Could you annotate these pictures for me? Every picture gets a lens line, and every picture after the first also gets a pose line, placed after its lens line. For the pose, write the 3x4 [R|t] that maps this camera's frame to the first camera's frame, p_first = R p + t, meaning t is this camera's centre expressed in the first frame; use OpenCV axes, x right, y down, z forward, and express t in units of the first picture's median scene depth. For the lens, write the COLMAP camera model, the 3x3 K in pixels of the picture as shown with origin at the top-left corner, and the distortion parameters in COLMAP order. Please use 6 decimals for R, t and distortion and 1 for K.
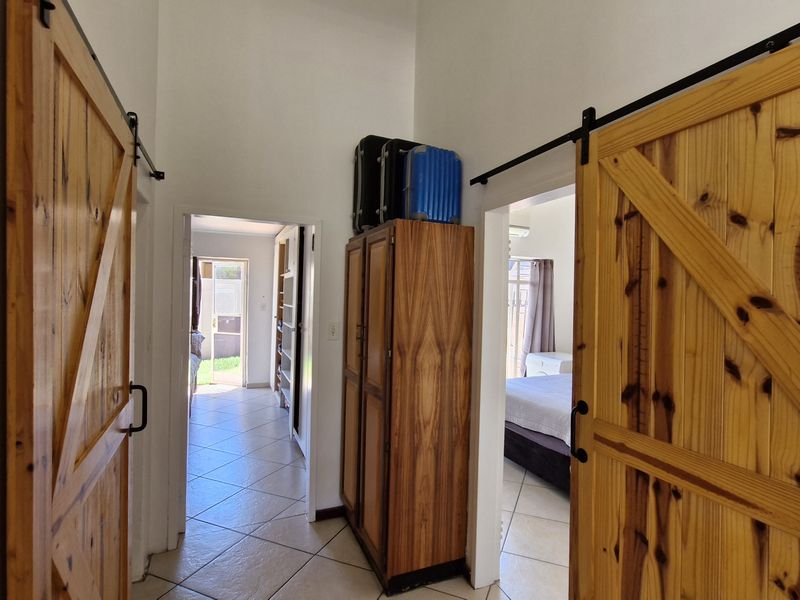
lens RADIAL K [[423.1, 0, 409.1], [0, 423.1, 296.9], [0, 0, 1]] dist [0.001350, -0.000045]
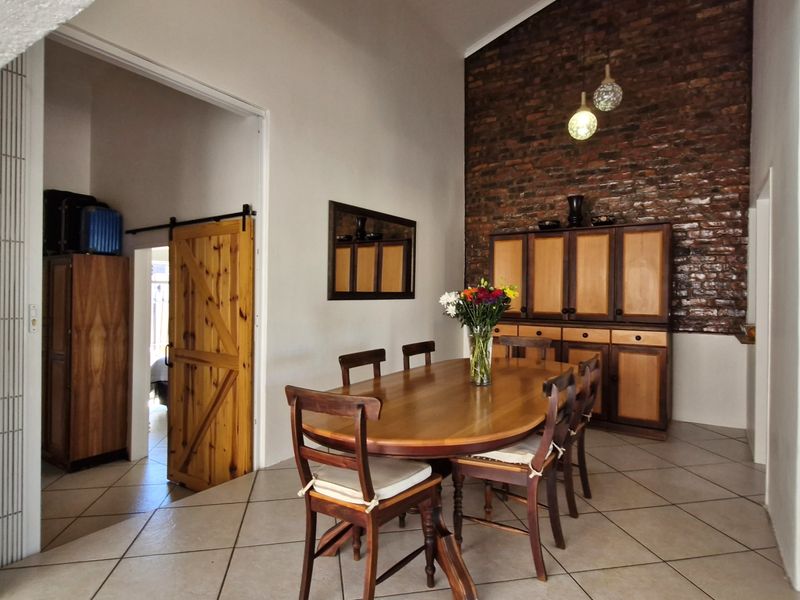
lens RADIAL K [[466.7, 0, 418.2], [0, 466.7, 290.5], [0, 0, 1]] dist [0.000063, -0.000433]
pose [[0.834554, -0.011379, 0.550809, 0.091316], [0.013534, 0.999908, 0.000151, -0.014493], [-0.550760, 0.007328, 0.834631, -1.331201]]
